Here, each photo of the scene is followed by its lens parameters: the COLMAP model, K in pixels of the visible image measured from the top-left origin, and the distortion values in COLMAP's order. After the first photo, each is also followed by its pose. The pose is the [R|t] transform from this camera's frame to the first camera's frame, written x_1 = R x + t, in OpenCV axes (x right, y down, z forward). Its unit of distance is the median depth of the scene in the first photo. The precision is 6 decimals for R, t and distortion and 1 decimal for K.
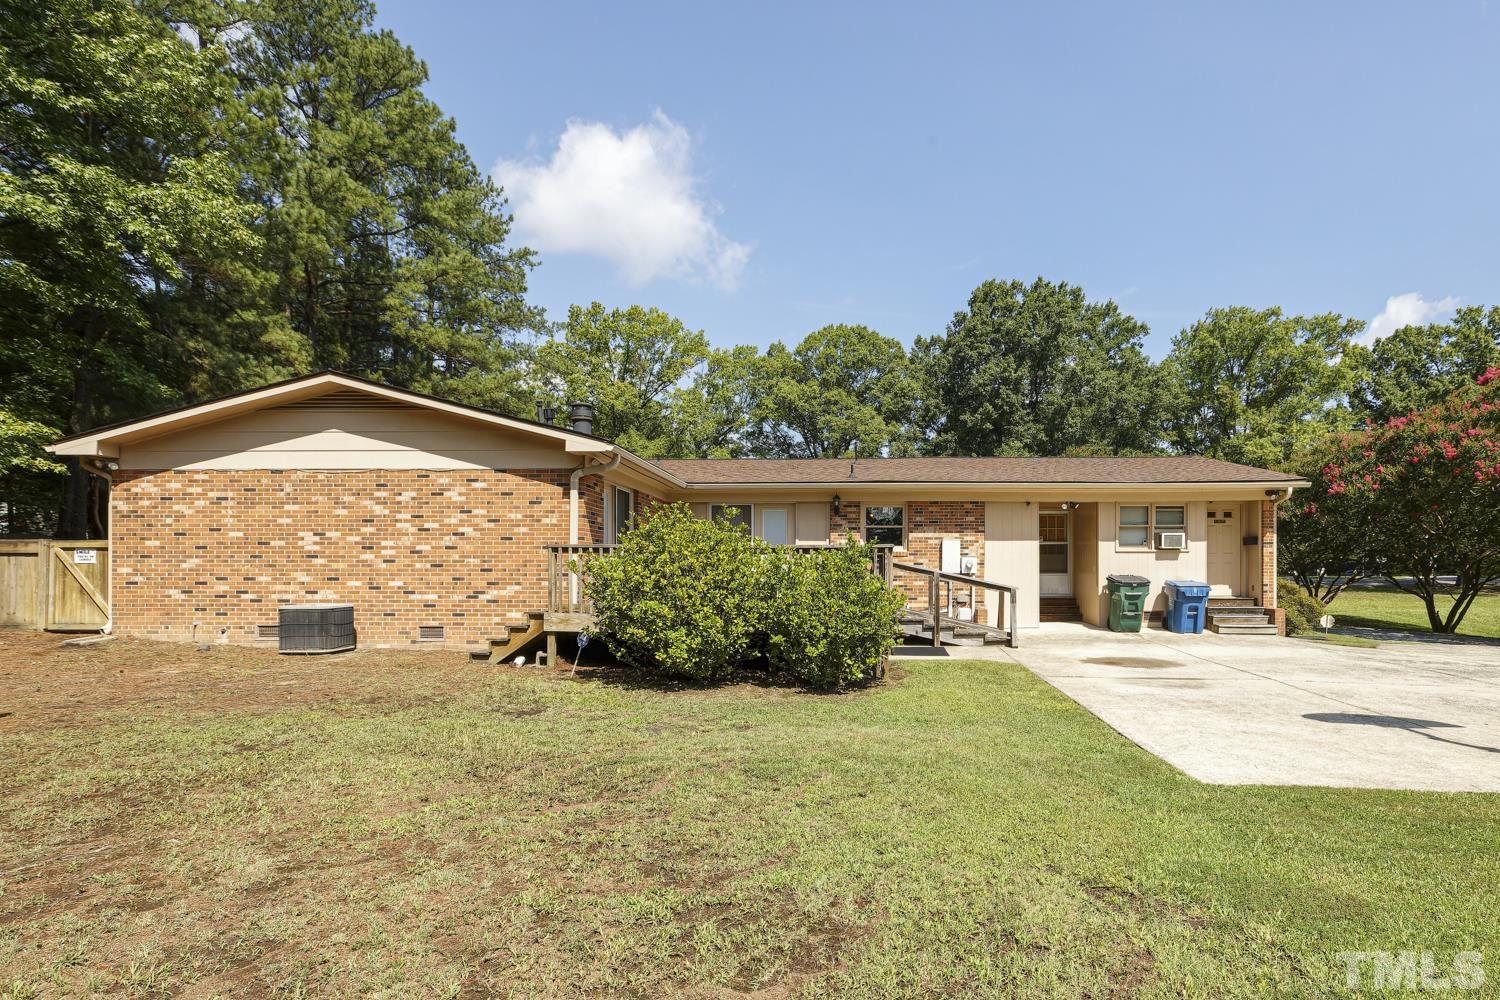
lens RADIAL K [[694.4, 0, 752.8], [0, 694.4, 562.4], [0, 0, 1]] dist [-0.022841, -0.000077]
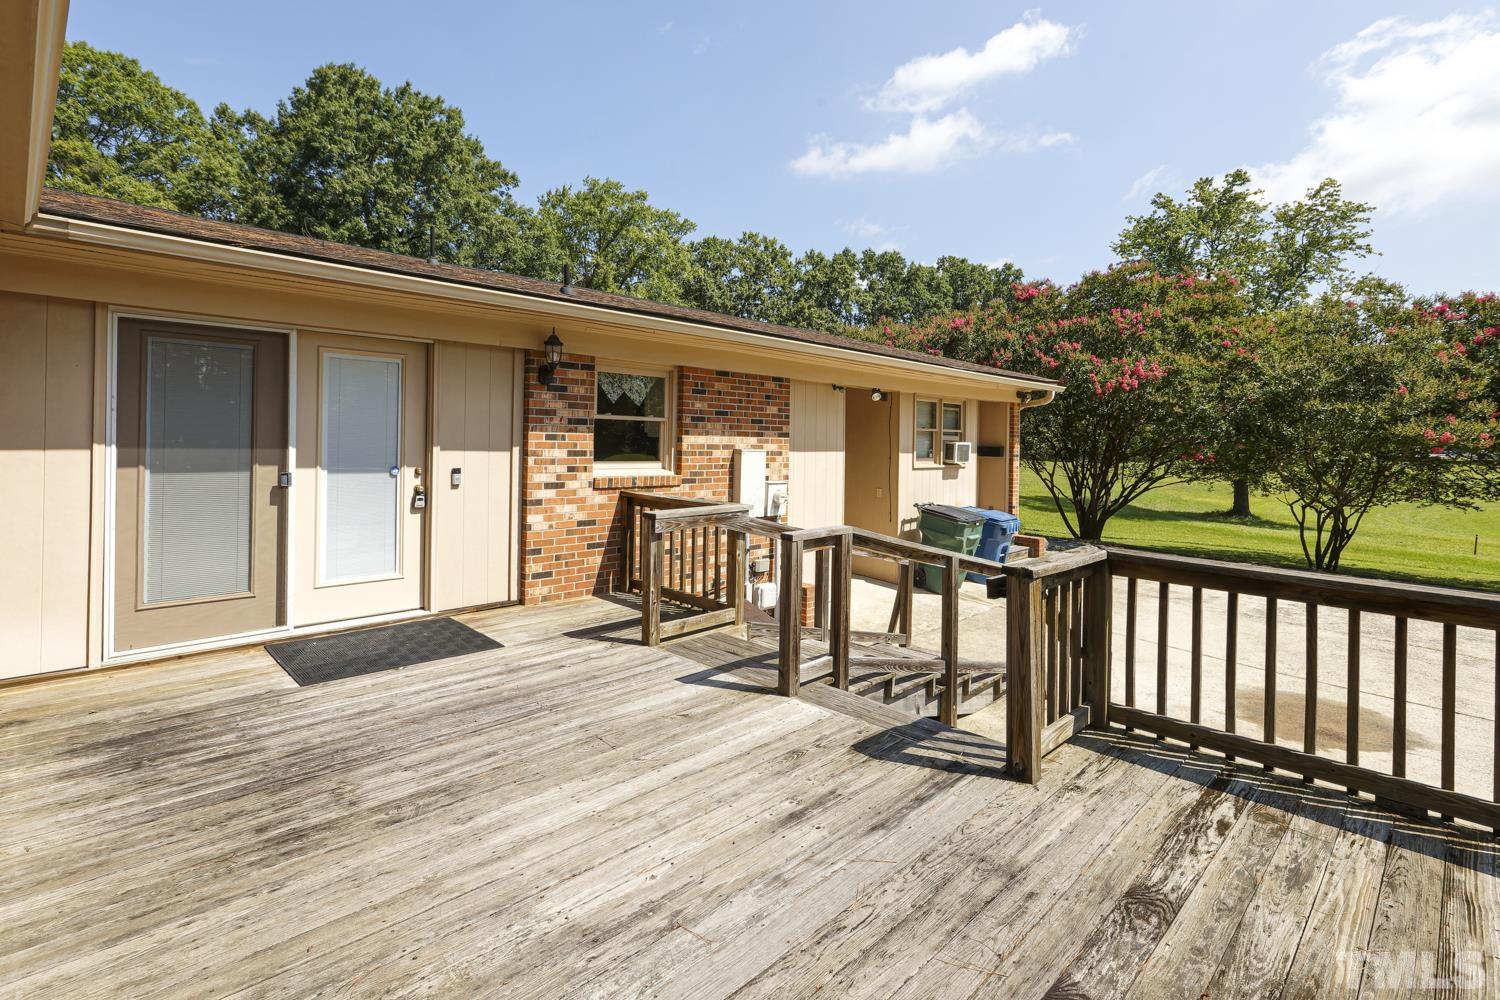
lens RADIAL K [[740.6, 0, 751.0], [0, 740.6, 430.7], [0, 0, 1]] dist [-0.002248, -0.000789]
pose [[0.622011, 0.014895, 0.782866, -0.131883], [-0.029491, 0.999555, 0.004414, -0.048552], [-0.782453, -0.025833, 0.622174, 0.652696]]
